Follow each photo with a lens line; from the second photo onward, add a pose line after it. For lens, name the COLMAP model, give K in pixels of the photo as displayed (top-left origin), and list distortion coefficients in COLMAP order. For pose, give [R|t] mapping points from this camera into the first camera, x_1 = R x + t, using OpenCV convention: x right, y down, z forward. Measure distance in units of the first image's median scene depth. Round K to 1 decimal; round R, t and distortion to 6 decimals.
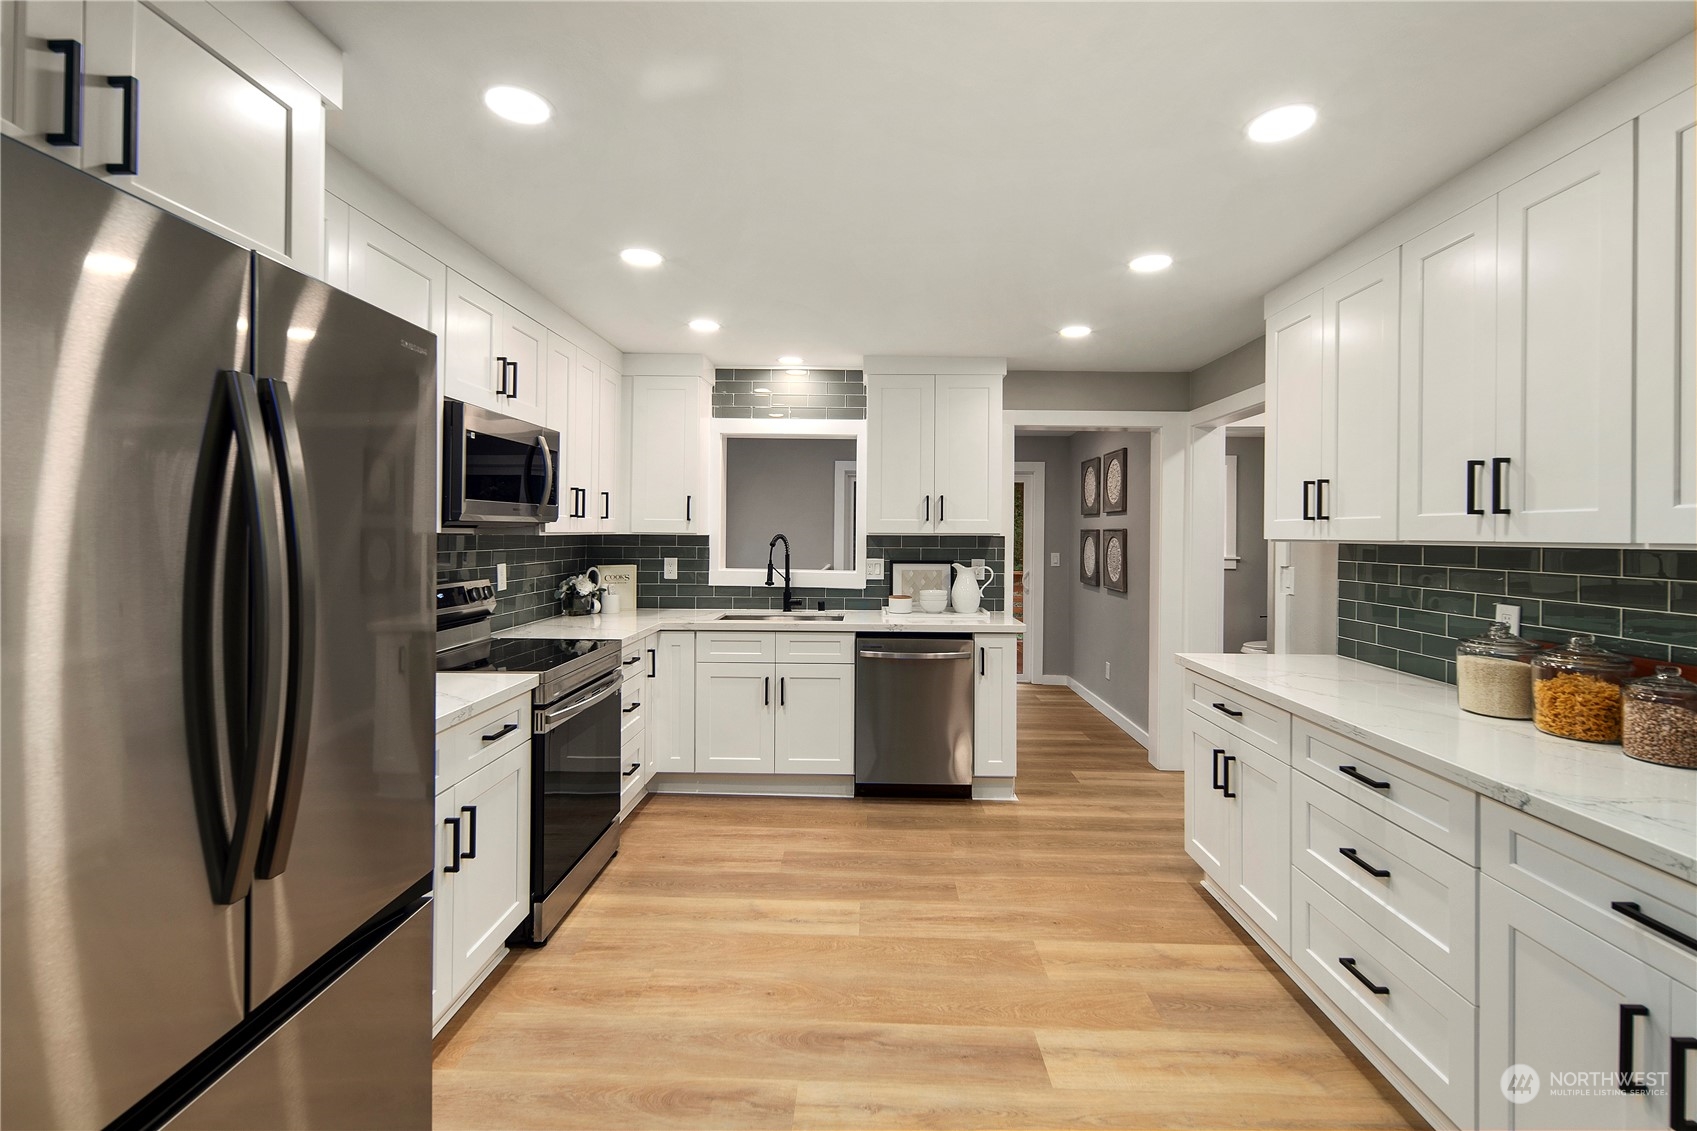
lens RADIAL K [[741.6, 0, 846.9], [0, 741.6, 534.0], [0, 0, 1]] dist [0.000188, -0.001008]
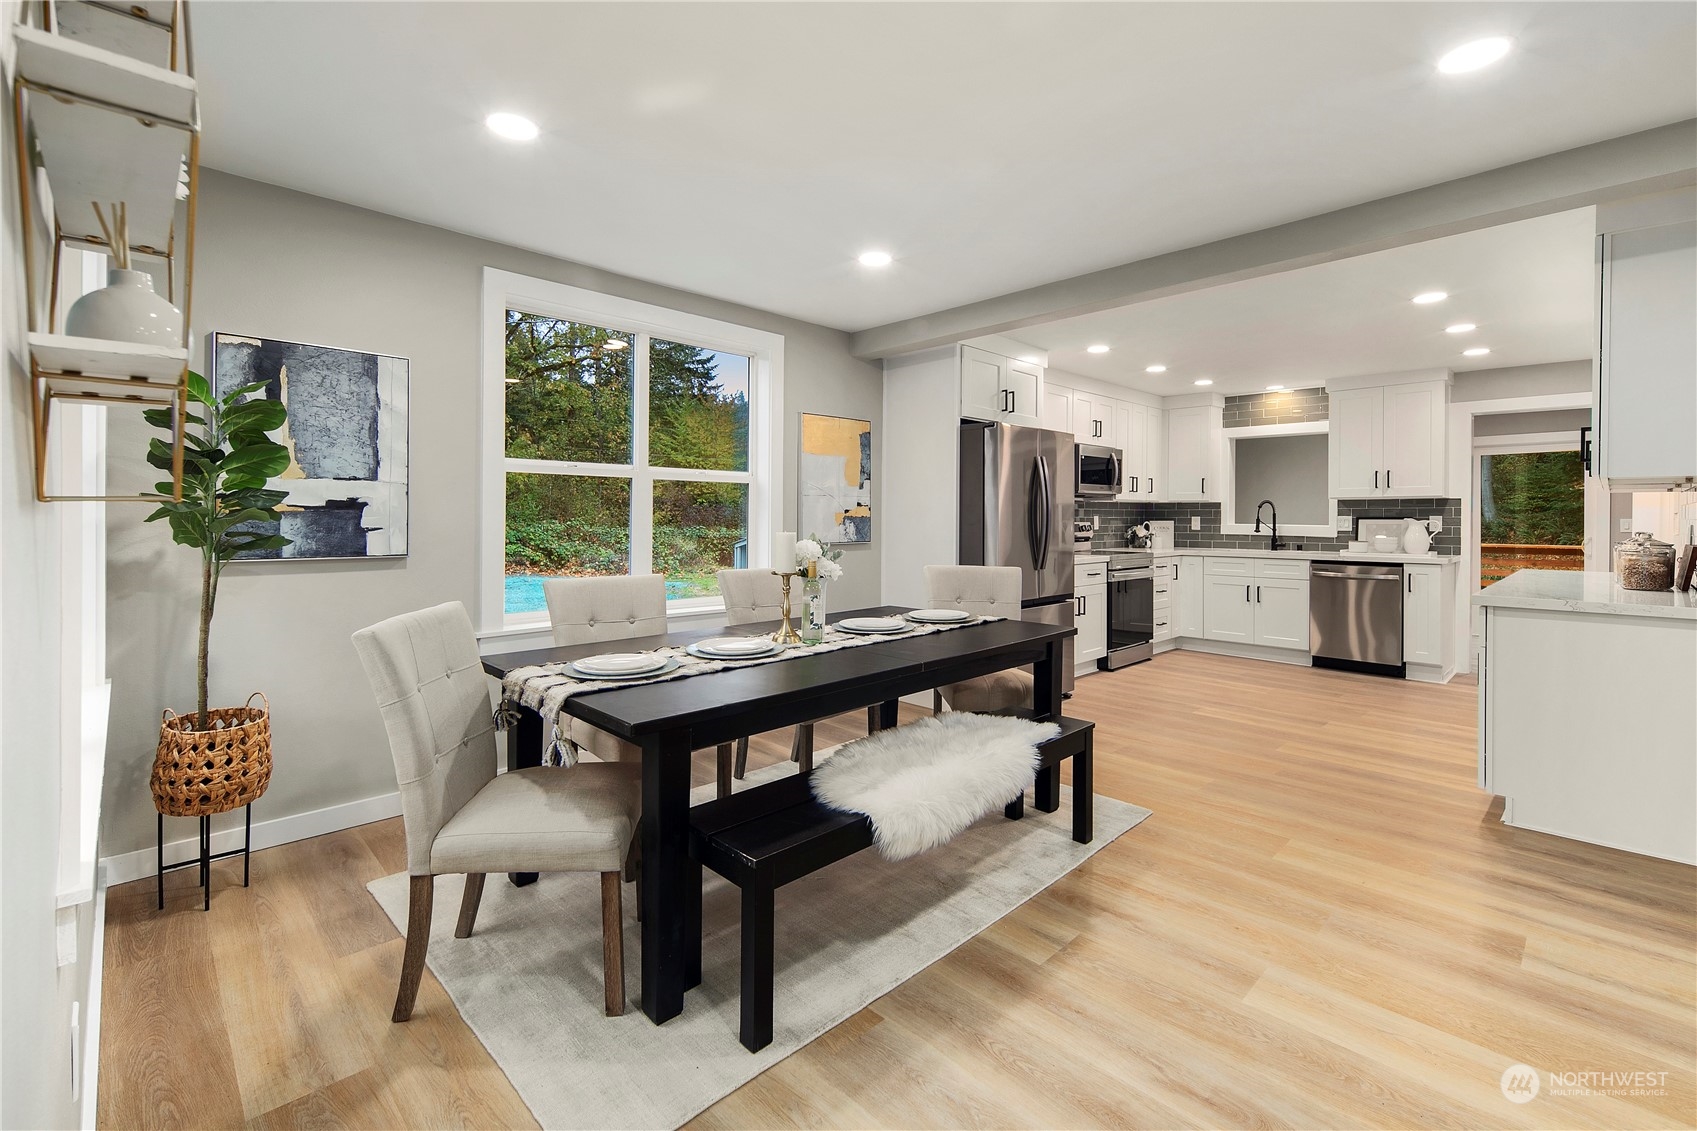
lens RADIAL K [[741.6, 0, 850.7], [0, 741.6, 522.9], [0, 0, 1]] dist [0.000188, -0.001008]
pose [[0.722682, -0.002038, -0.691178, 0.366909], [0.002586, 0.999997, -0.000245, 0.047624], [0.691176, -0.001611, 0.722684, -0.754810]]
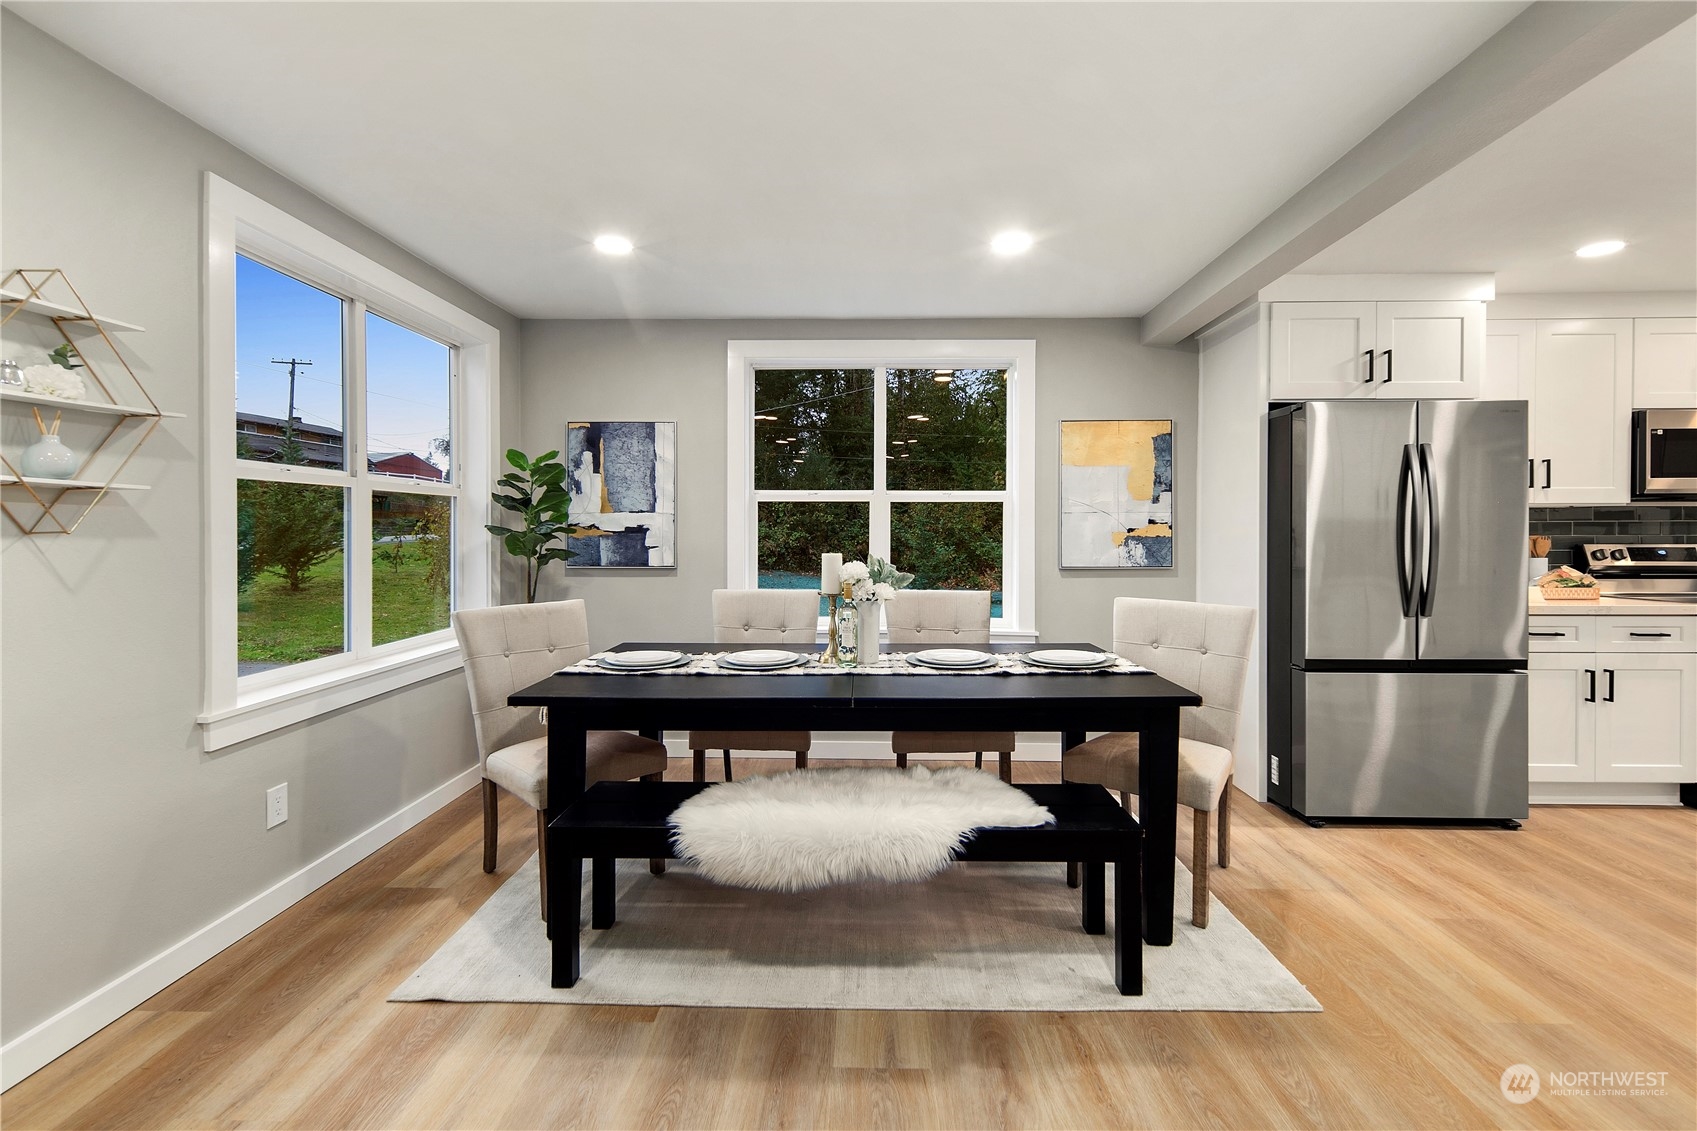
lens RADIAL K [[741.6, 0, 852.6], [0, 741.6, 543.3], [0, 0, 1]] dist [0.000188, -0.001008]
pose [[0.002911, -0.001679, -0.999994, 0.530021], [-0.000981, 0.999998, -0.001682, 0.048302], [0.999995, 0.000986, 0.002909, -0.311390]]
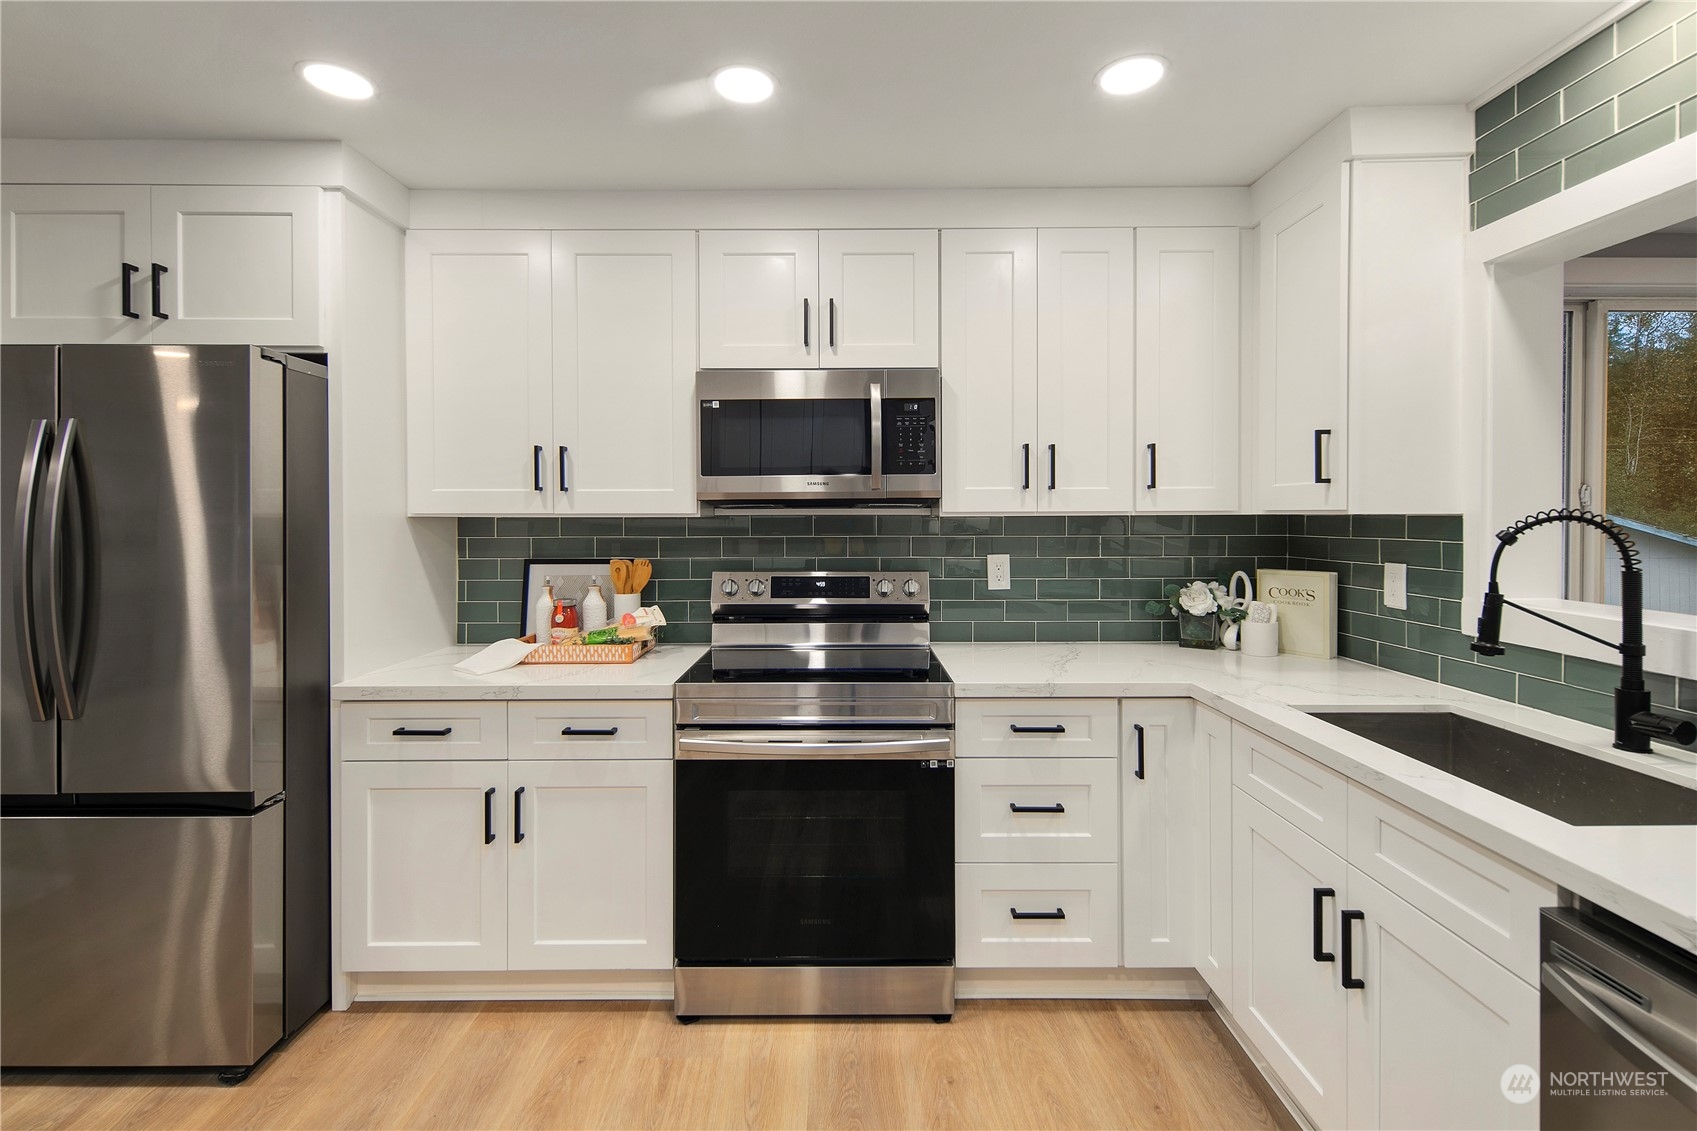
lens RADIAL K [[741.6, 0, 832.9], [0, 741.6, 523.3], [0, 0, 1]] dist [0.000188, -0.001008]
pose [[0.034801, 0.000989, -0.999394, 0.238666], [0.000513, 0.999999, 0.001008, 0.006444], [0.999394, -0.000548, 0.034801, 0.674394]]
